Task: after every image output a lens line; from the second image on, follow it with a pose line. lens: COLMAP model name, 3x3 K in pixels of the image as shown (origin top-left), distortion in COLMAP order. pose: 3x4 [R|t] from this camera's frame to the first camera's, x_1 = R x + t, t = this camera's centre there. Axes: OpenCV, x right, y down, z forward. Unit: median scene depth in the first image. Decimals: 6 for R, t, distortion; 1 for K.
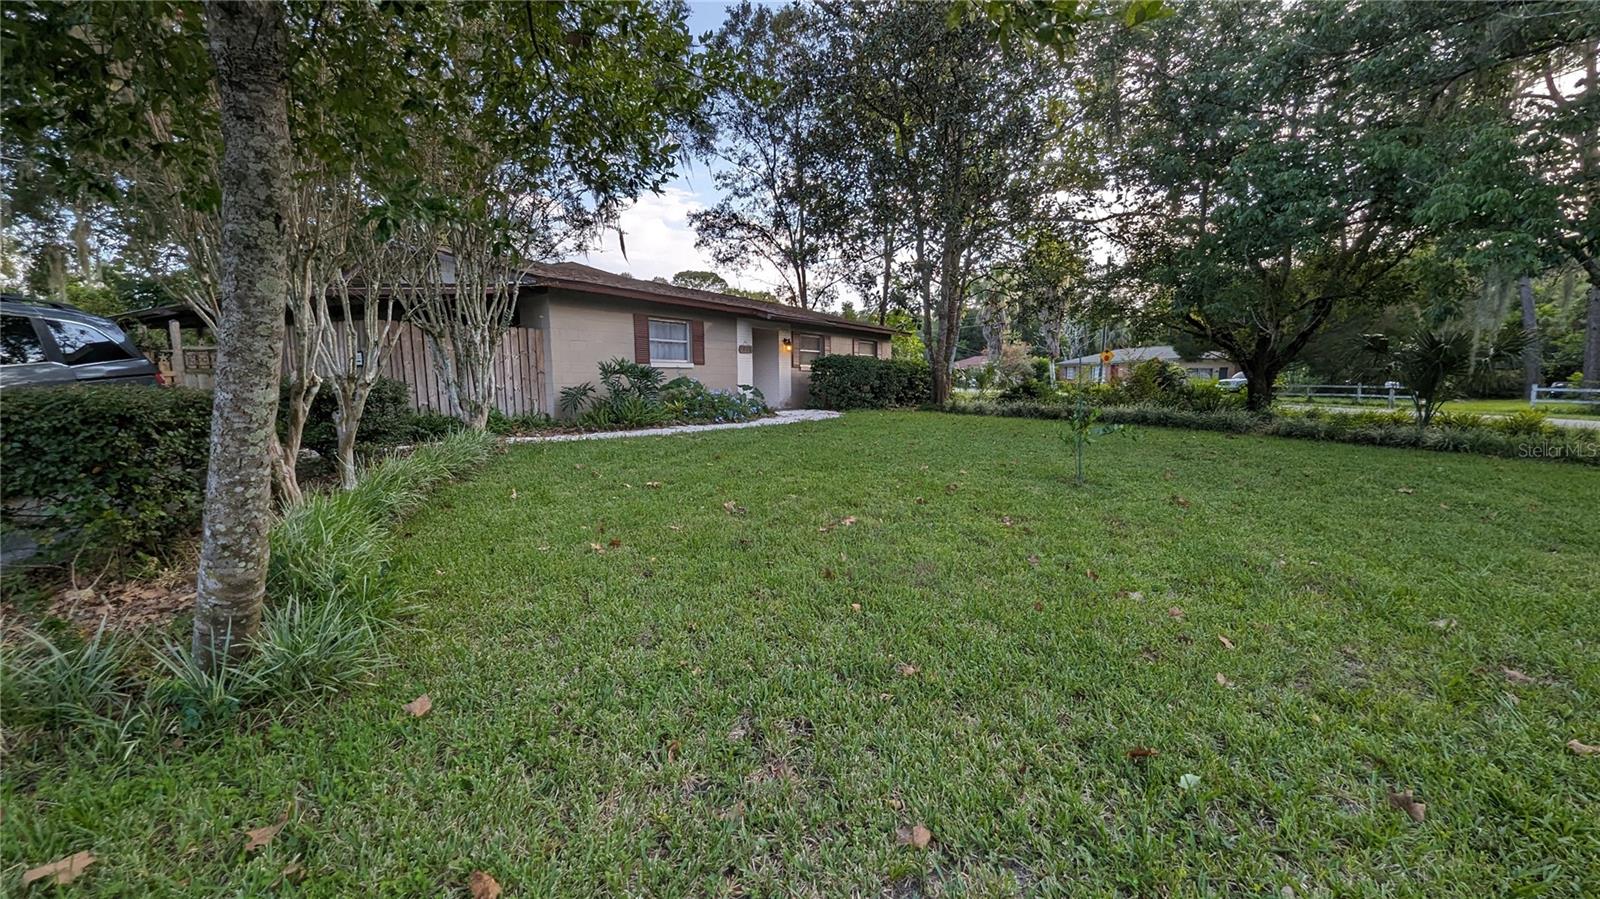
lens RADIAL K [[651.9, 0, 790.9], [0, 651.9, 454.3], [0, 0, 1]] dist [-0.000780, 0.000000]
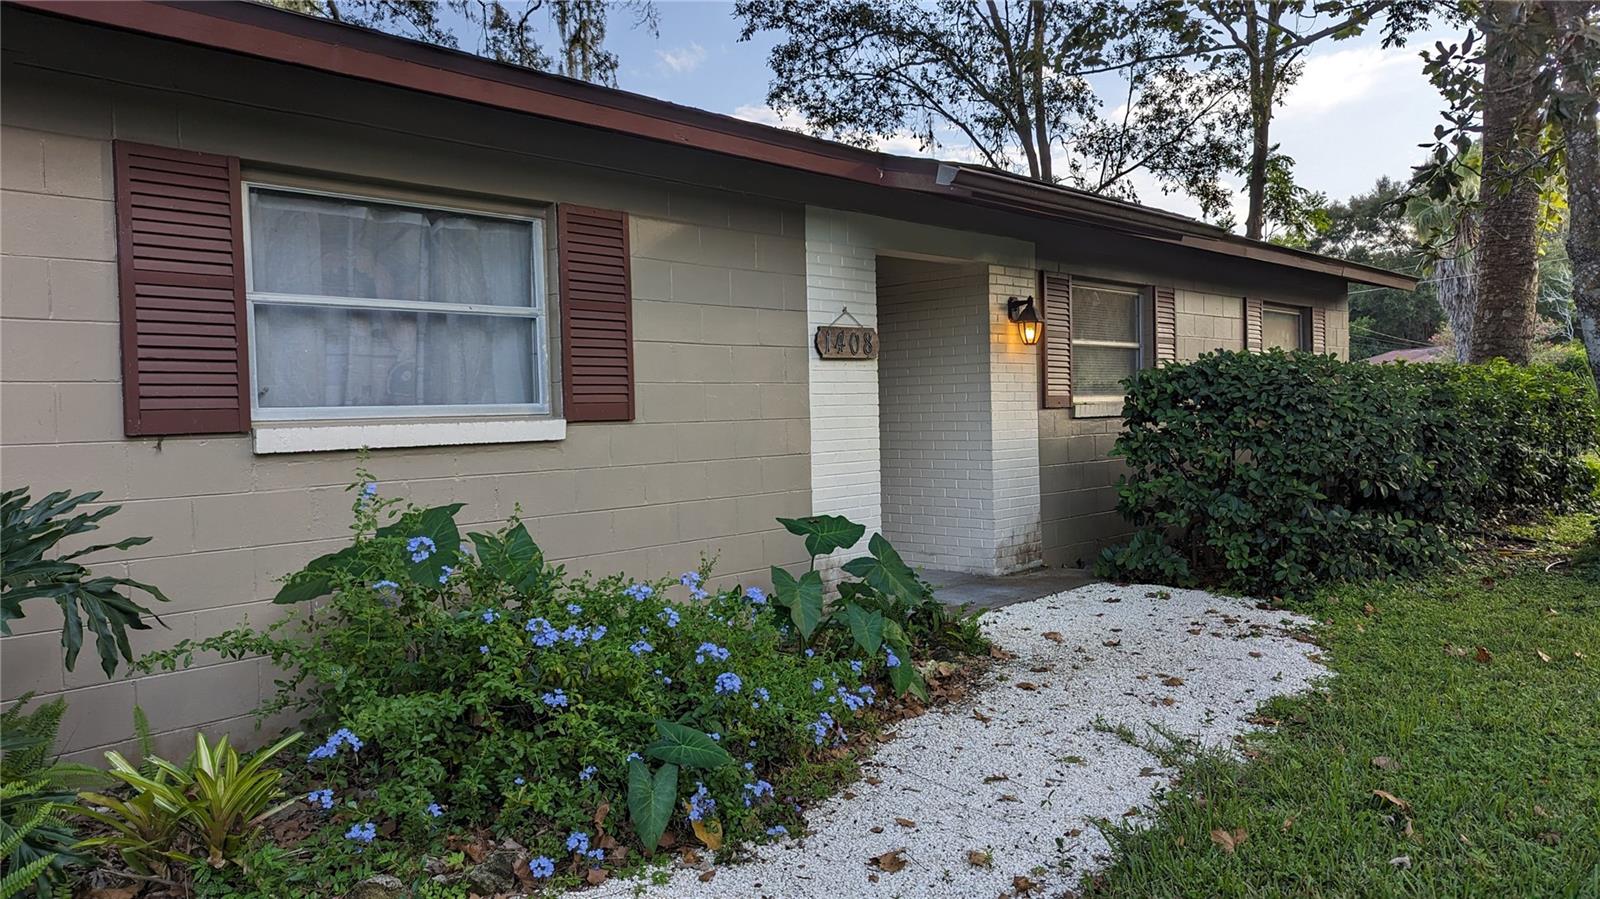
lens RADIAL K [[1130.5, 0, 803.8], [0, 1130.5, 448.5], [0, 0, 1]] dist [0.042889, 0.001098]
pose [[0.984591, -0.019519, -0.173779, -0.014930], [0.006233, 0.997037, -0.076674, -0.092062], [0.174761, 0.074410, 0.981795, 0.599671]]
